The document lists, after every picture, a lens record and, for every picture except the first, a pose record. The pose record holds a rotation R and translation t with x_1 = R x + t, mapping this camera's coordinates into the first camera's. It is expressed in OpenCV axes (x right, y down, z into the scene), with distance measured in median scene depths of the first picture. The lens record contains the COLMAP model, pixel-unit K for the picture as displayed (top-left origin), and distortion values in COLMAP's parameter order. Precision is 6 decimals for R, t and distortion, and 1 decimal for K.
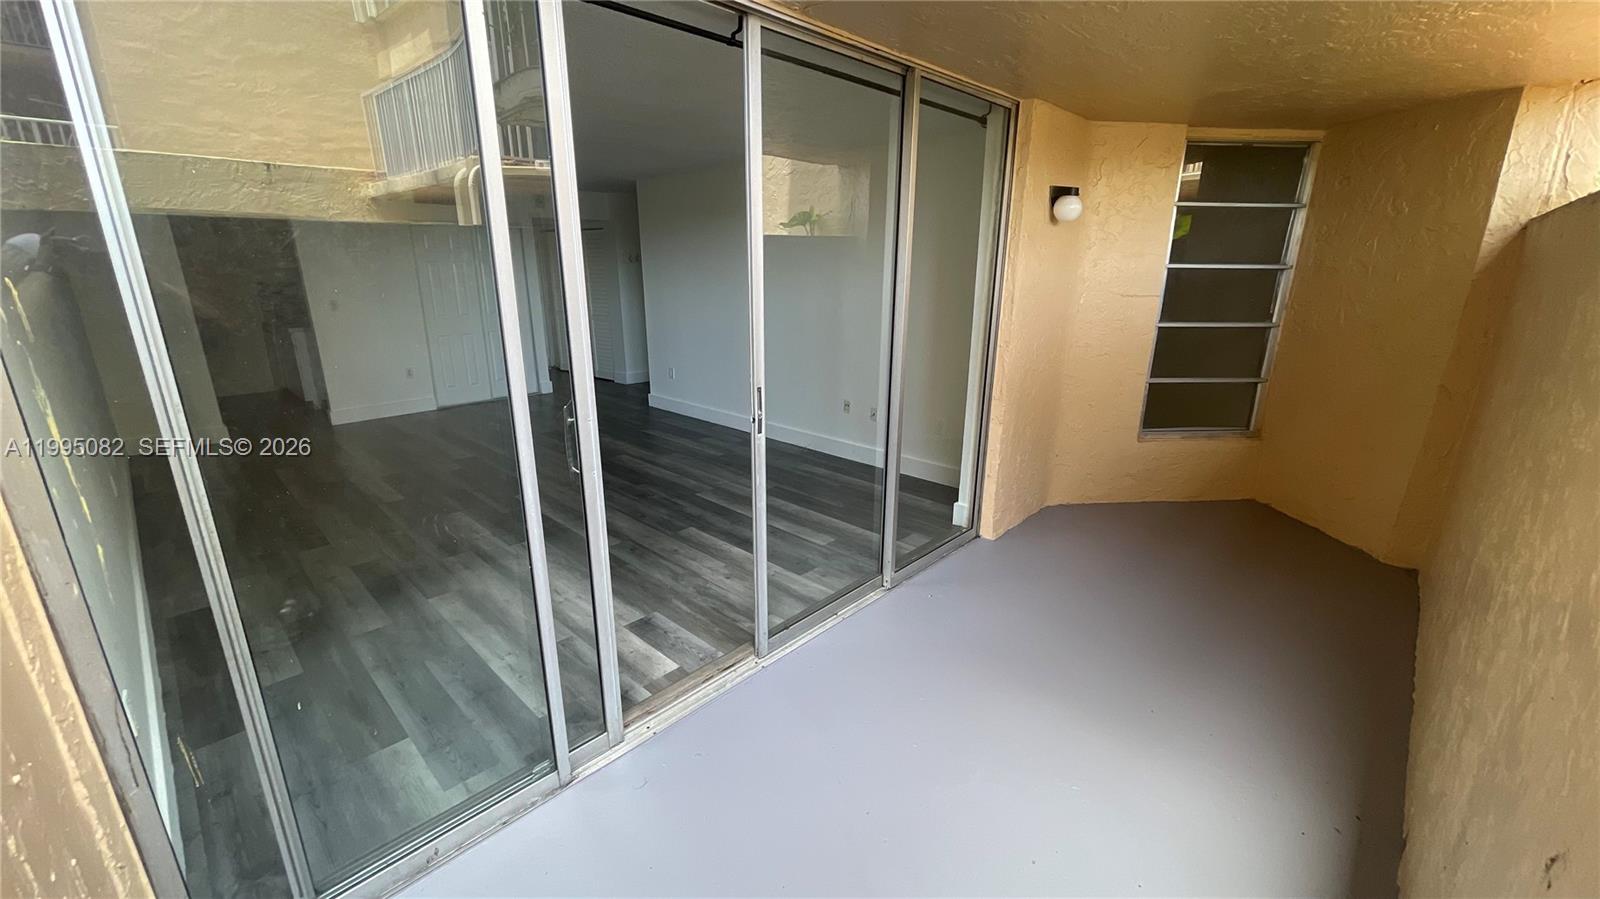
lens RADIAL K [[644.1, 0, 789.0], [0, 644.1, 443.9], [0, 0, 1]] dist [-0.000301, -0.000160]
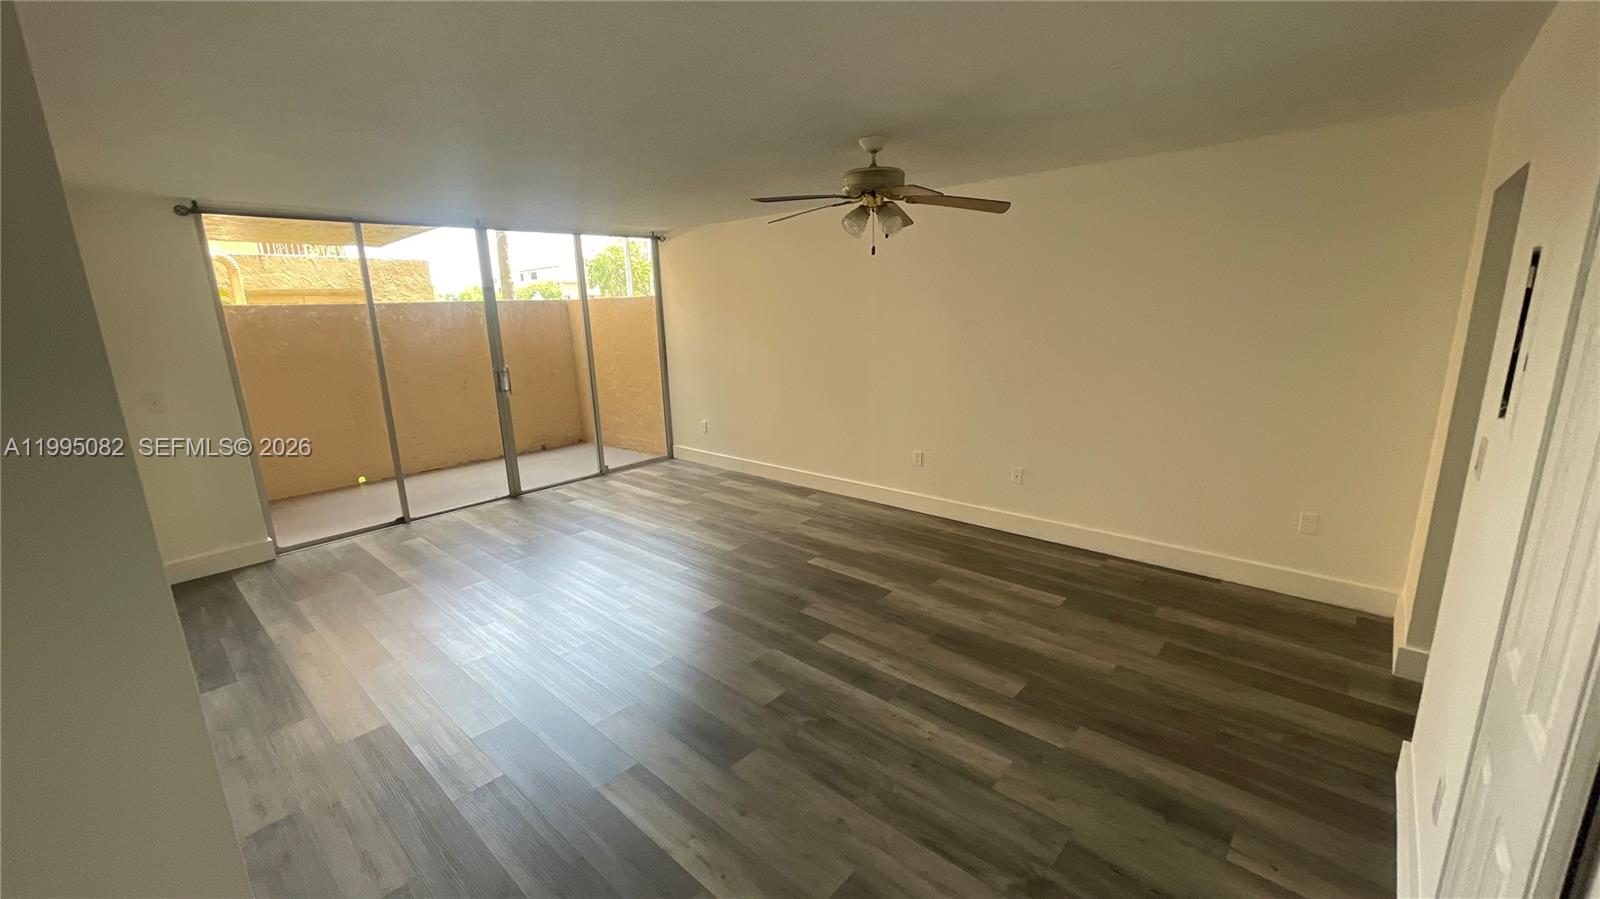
lens RADIAL K [[644.1, 0, 797.9], [0, 644.1, 449.8], [0, 0, 1]] dist [-0.000301, -0.000160]
pose [[-0.998447, 0.042922, -0.035523, -0.697495], [0.020555, 0.876374, 0.481192, -0.635895], [0.051785, 0.479714, -0.875895, 2.173367]]
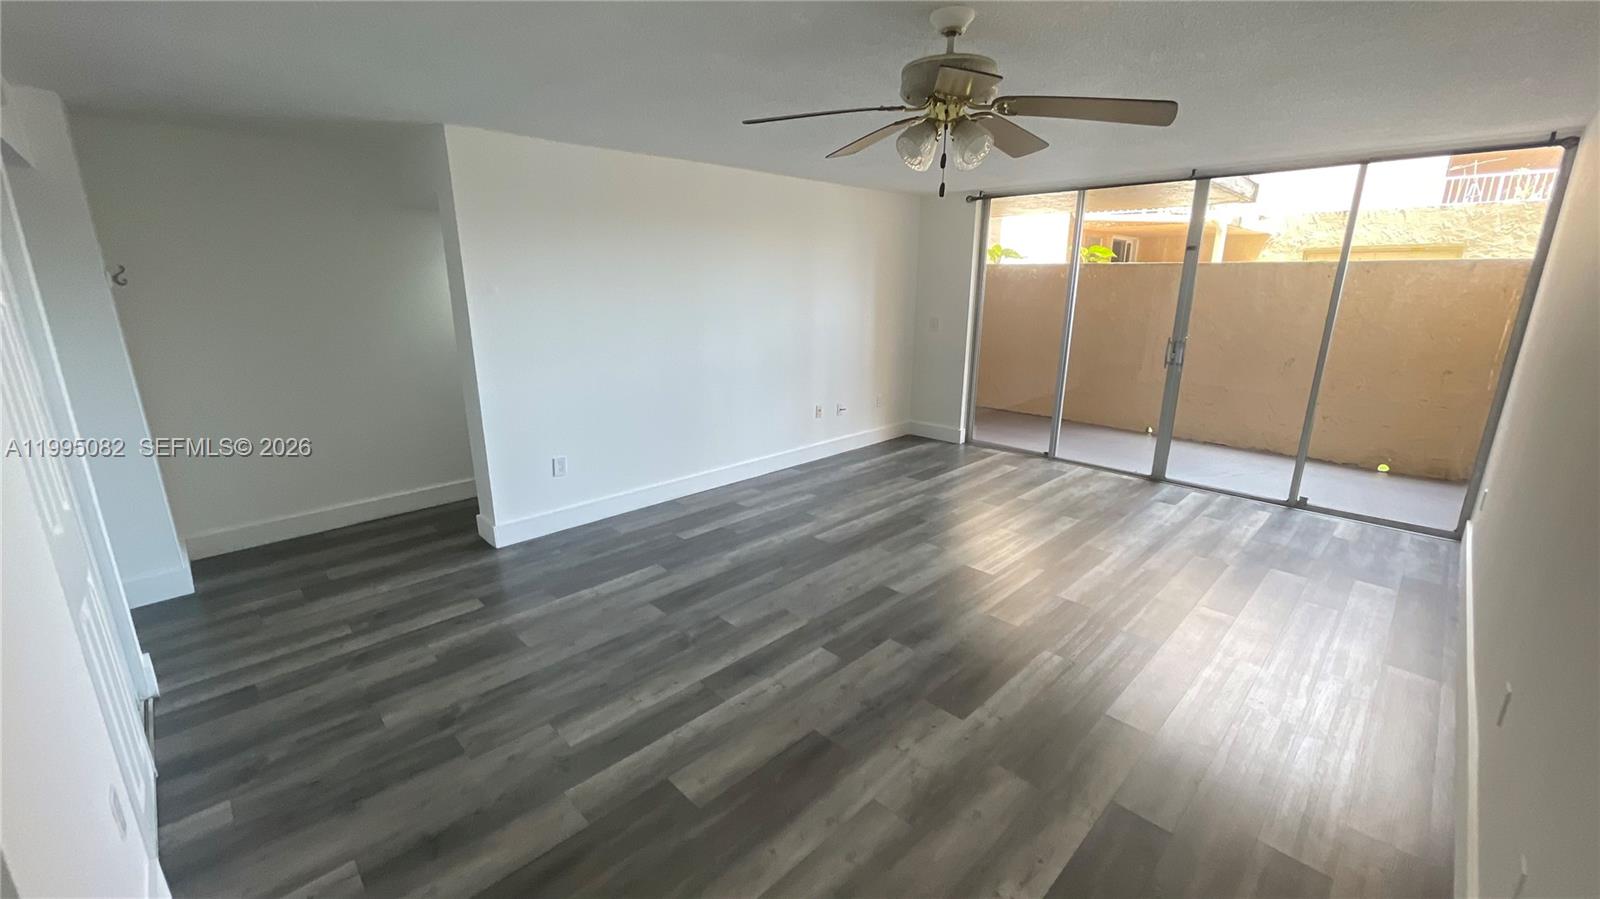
lens RADIAL K [[644.1, 0, 790.9], [0, 644.1, 449.2], [0, 0, 1]] dist [-0.000301, -0.000160]
pose [[0.018973, -0.253562, 0.967133, -1.467259], [0.271486, 0.932271, 0.239095, -0.407626], [-0.962255, 0.258027, 0.086527, 1.419218]]
